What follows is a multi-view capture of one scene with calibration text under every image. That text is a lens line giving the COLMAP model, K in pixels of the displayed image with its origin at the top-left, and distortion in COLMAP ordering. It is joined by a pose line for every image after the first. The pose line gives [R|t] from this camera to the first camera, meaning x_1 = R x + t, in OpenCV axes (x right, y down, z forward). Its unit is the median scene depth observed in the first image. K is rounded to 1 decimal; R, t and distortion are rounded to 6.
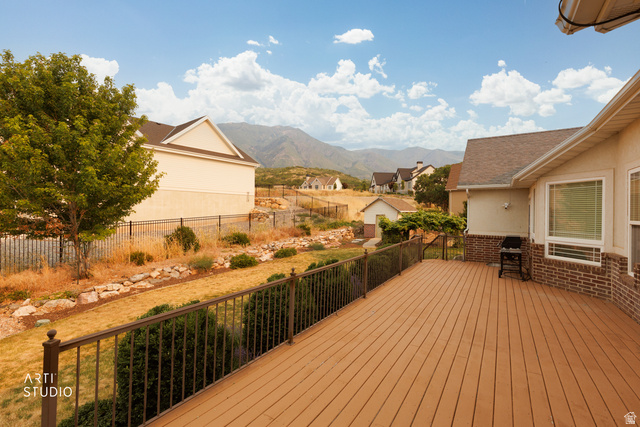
lens RADIAL K [[280.1, 0, 320.0], [0, 280.1, 213.5], [0, 0, 1]] dist [0.017894, 0.000051]
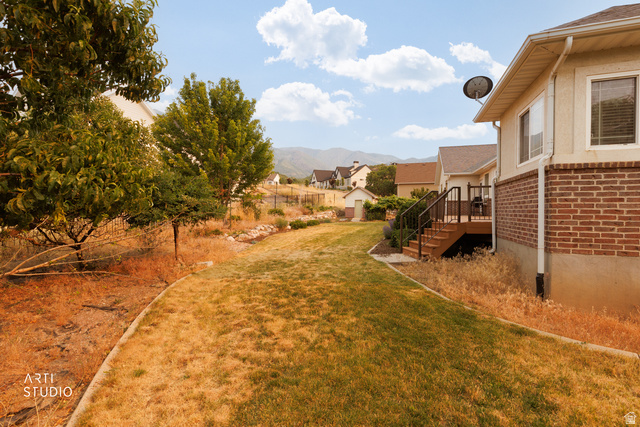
lens RADIAL K [[280.1, 0, 320.0], [0, 280.1, 213.5], [0, 0, 1]] dist [0.017894, 0.000051]
pose [[0.965513, -0.003424, 0.260331, -0.229174], [0.001181, 0.999961, 0.008771, 0.043742], [-0.260350, -0.008161, 0.965480, -0.157969]]
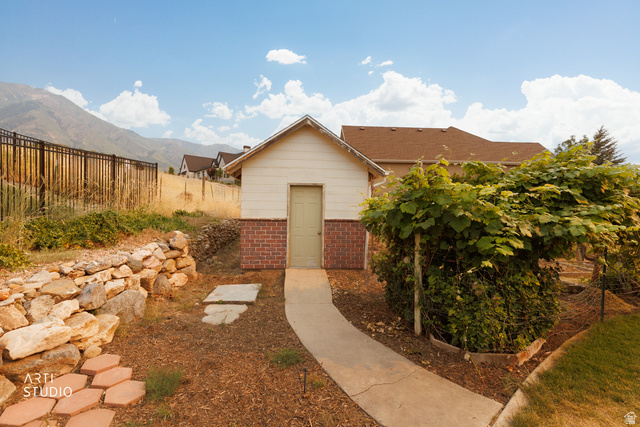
lens RADIAL K [[280.1, 0, 320.0], [0, 280.1, 213.5], [0, 0, 1]] dist [0.017894, 0.000051]
pose [[0.789275, -0.001016, 0.614040, 0.044408], [-0.003069, 0.999980, 0.005600, 0.023778], [-0.614033, -0.006304, 0.789255, 0.601036]]
